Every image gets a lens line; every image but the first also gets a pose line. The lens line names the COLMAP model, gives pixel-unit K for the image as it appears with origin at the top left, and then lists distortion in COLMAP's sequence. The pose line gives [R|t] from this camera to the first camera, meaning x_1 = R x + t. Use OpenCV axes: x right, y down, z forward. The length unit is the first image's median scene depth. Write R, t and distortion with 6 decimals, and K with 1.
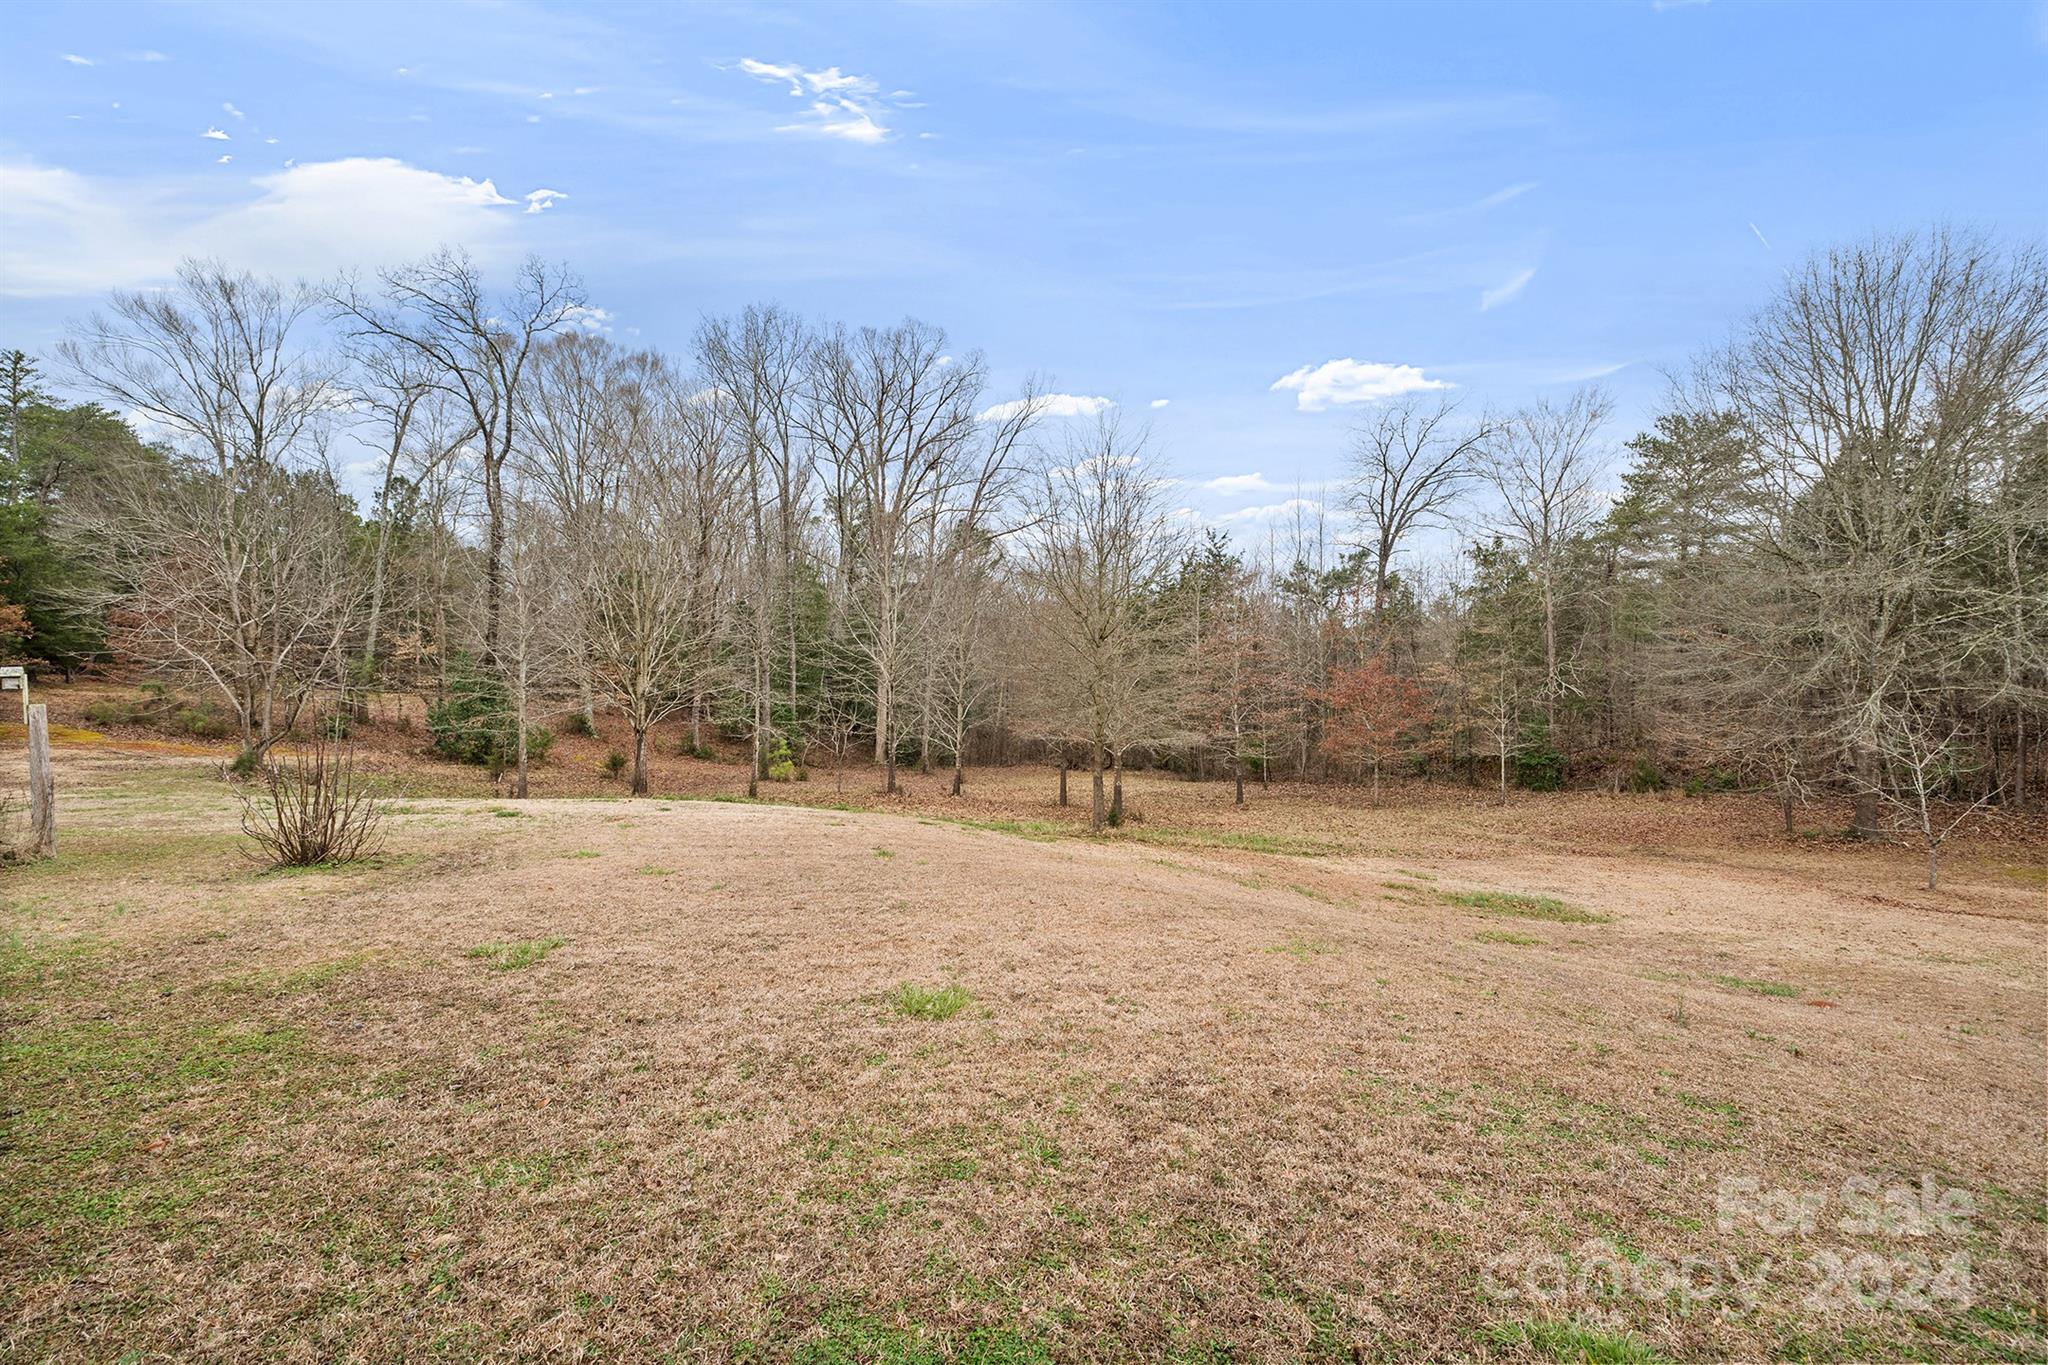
lens RADIAL K [[875.0, 0, 1024.0], [0, 875.0, 682.5], [0, 0, 1]] dist [-0.000906, -0.000081]
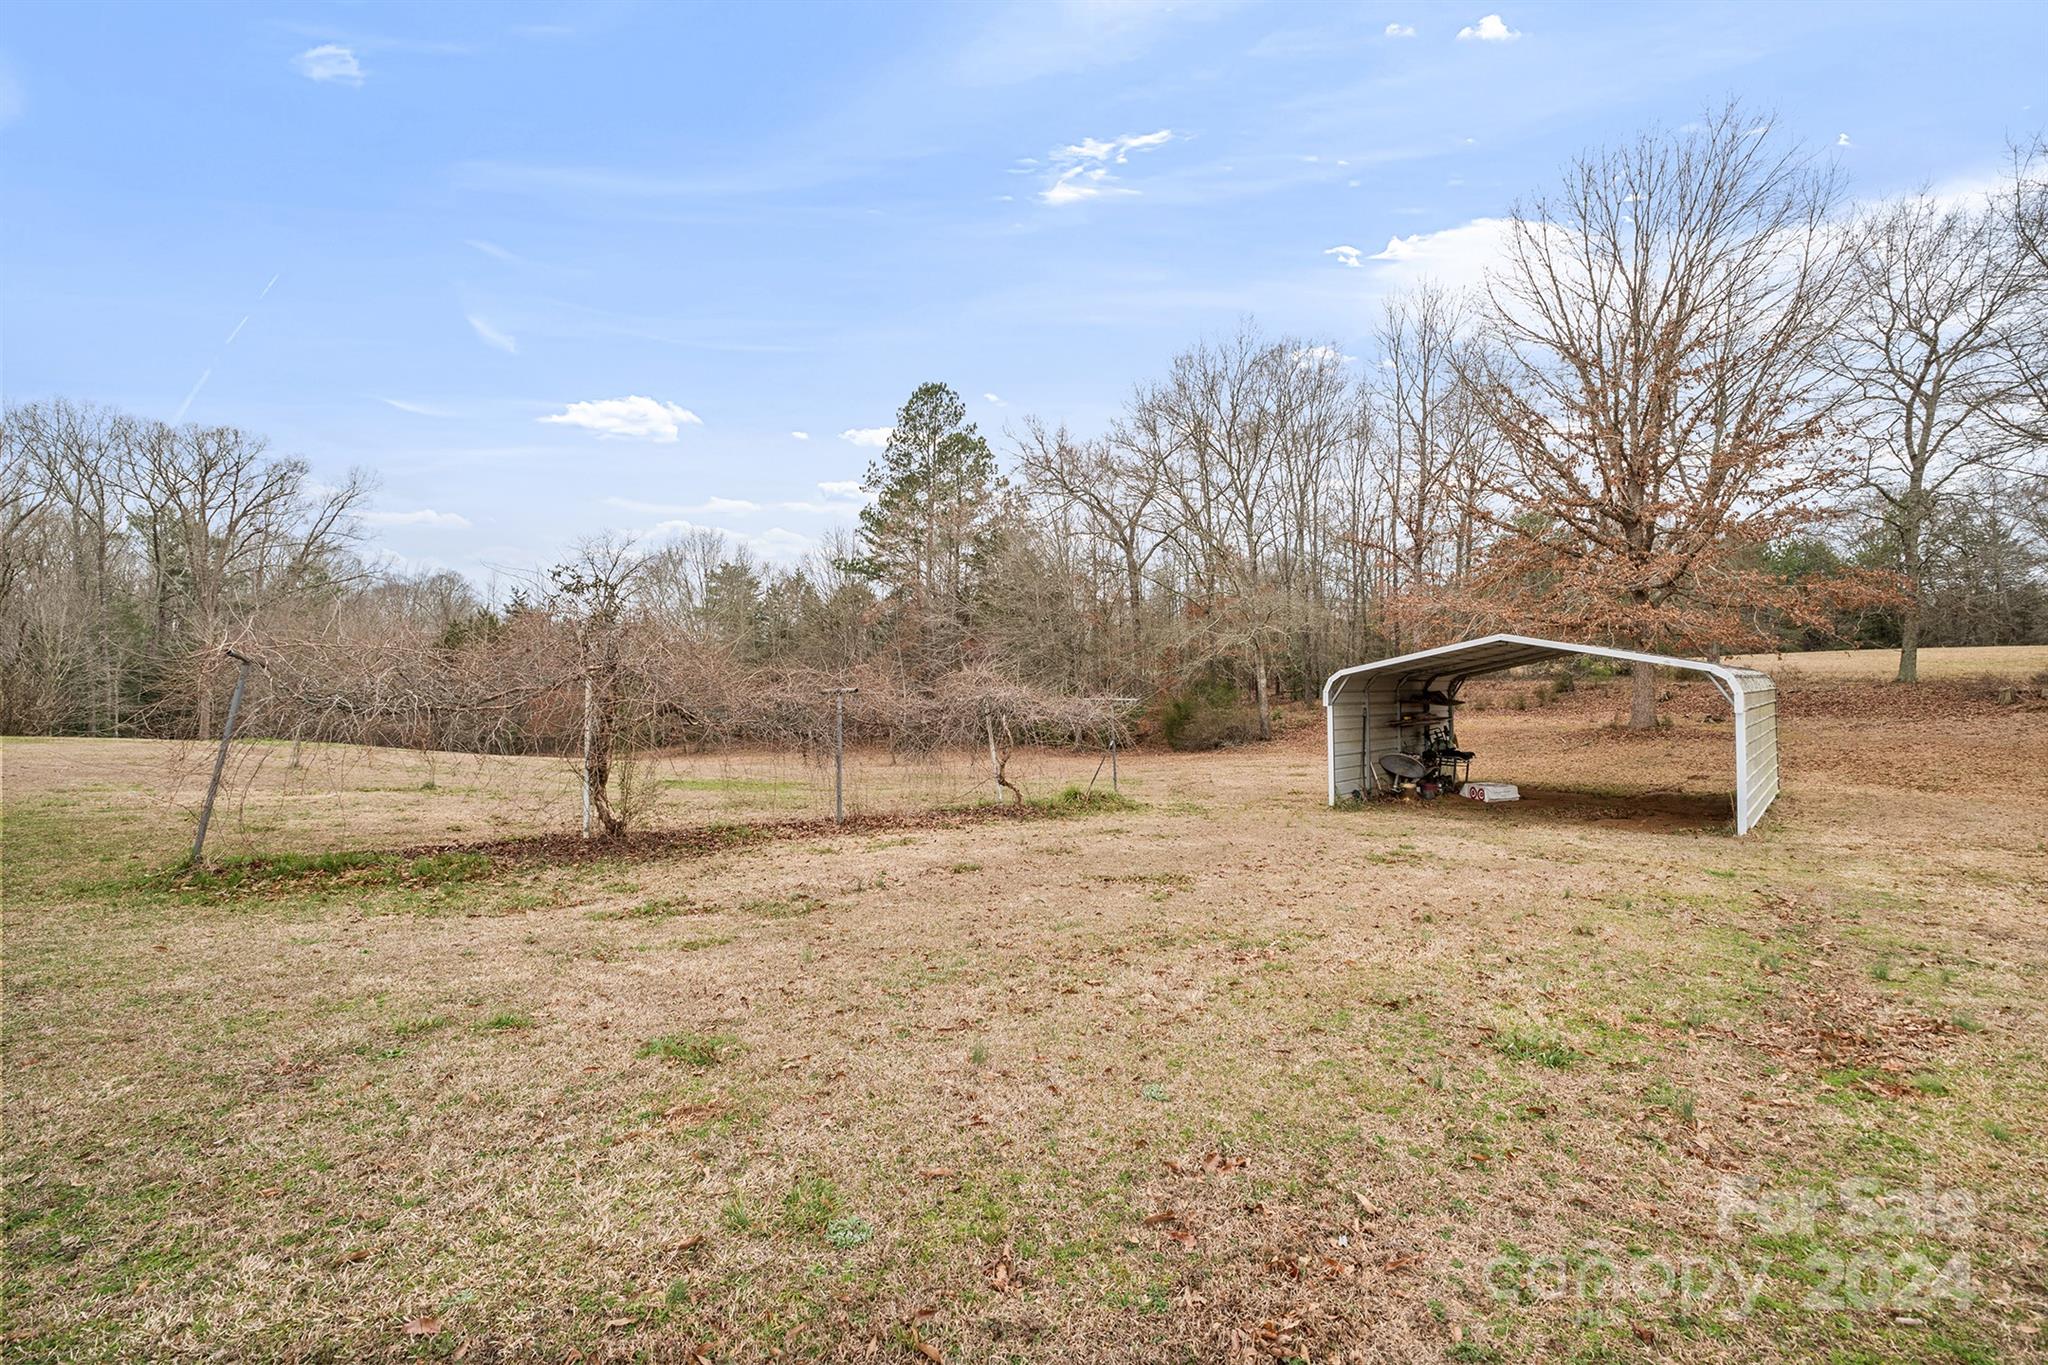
lens RADIAL K [[875.0, 0, 1024.0], [0, 875.0, 682.5], [0, 0, 1]] dist [-0.000906, -0.000081]
pose [[0.832729, 0.007435, 0.553630, 0.119670], [-0.000381, 0.999917, -0.012855, -0.003120], [-0.553680, 0.010494, 0.832663, -0.671676]]
